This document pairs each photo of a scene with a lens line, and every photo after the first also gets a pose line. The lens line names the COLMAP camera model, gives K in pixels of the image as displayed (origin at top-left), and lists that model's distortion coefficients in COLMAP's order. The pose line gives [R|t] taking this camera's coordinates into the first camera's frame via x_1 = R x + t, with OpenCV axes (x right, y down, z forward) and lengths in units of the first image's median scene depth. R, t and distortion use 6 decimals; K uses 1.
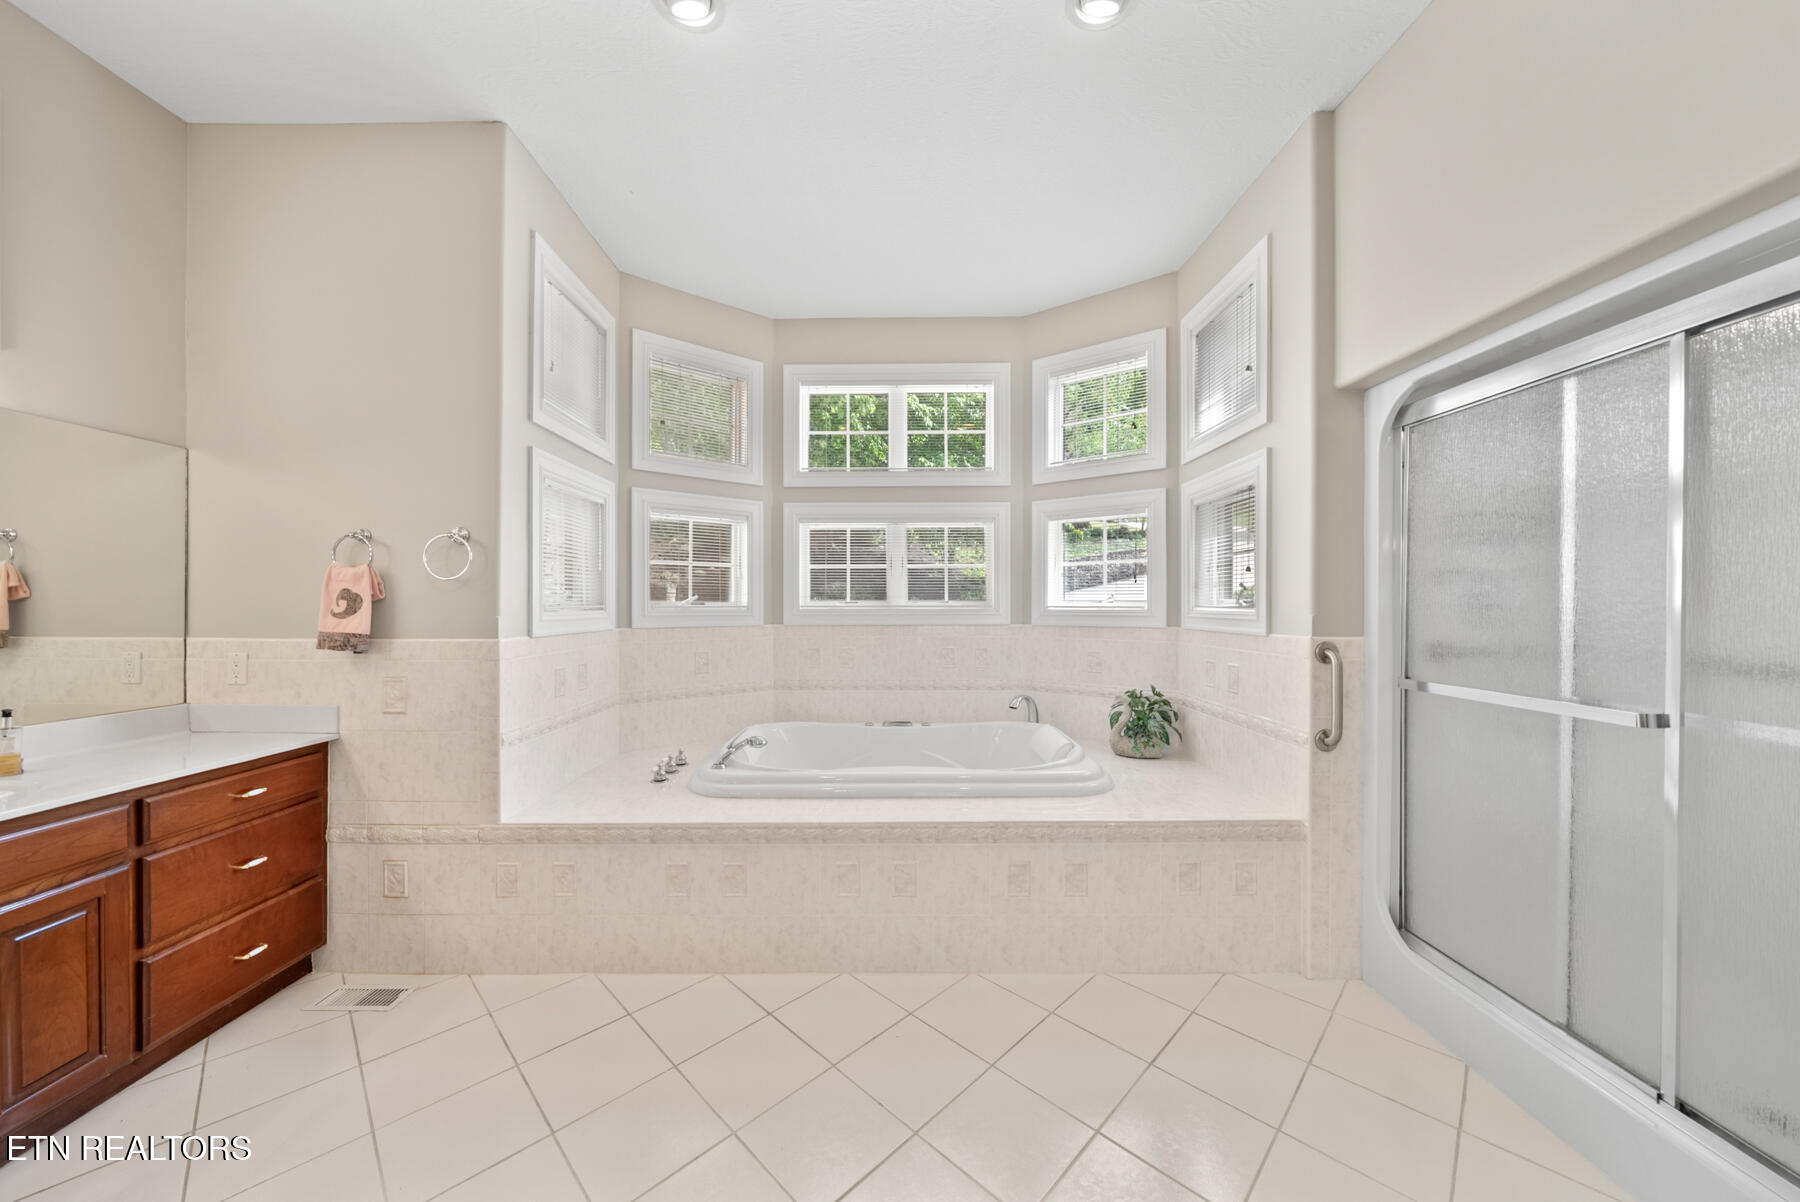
lens RADIAL K [[618.6, 0, 897.1], [0, 618.6, 607.2], [0, 0, 1]] dist [-0.000184, -0.000253]
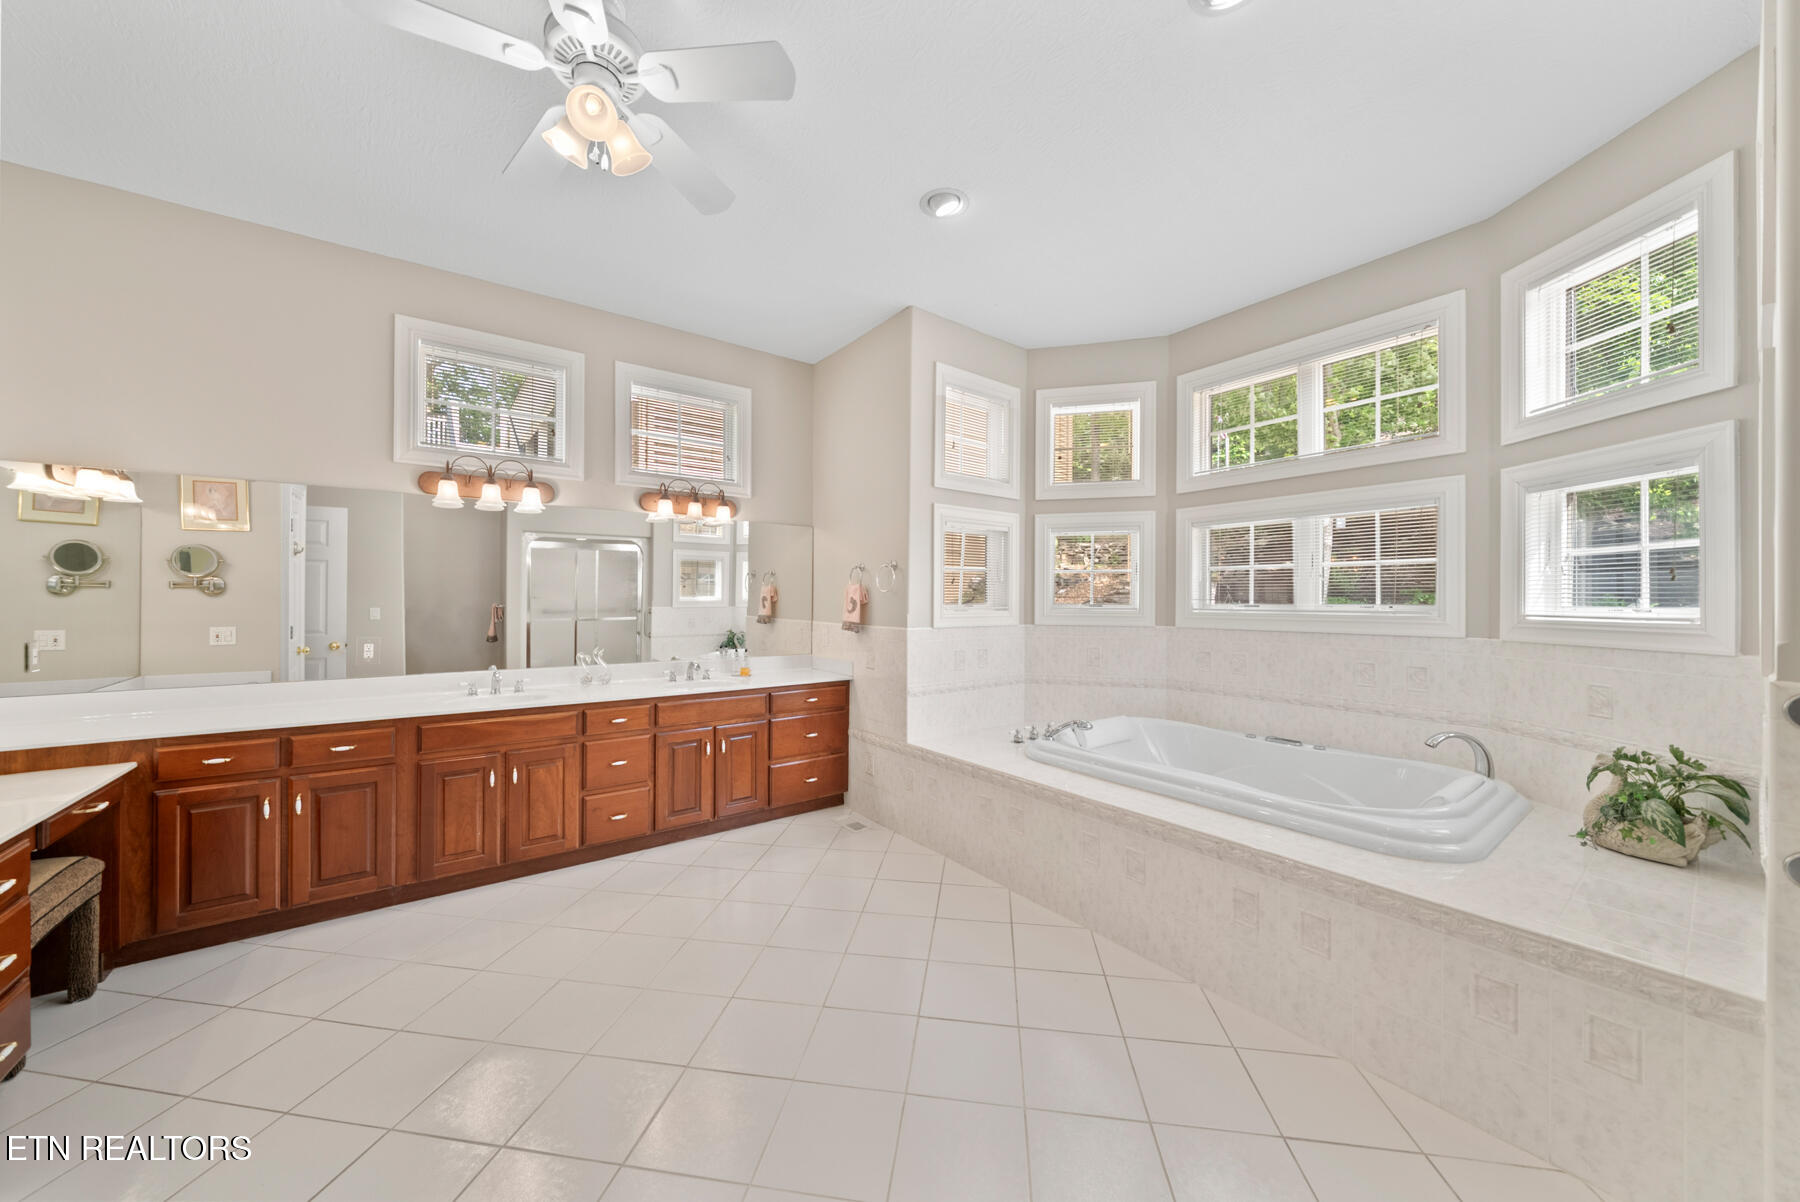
lens RADIAL K [[618.6, 0, 909.0], [0, 618.6, 601.0], [0, 0, 1]] dist [-0.000184, -0.000253]
pose [[0.608290, 0.004671, -0.793701, 0.613592], [-0.008744, 0.999961, -0.000817, -0.017209], [0.793667, 0.007437, 0.608307, 0.025439]]
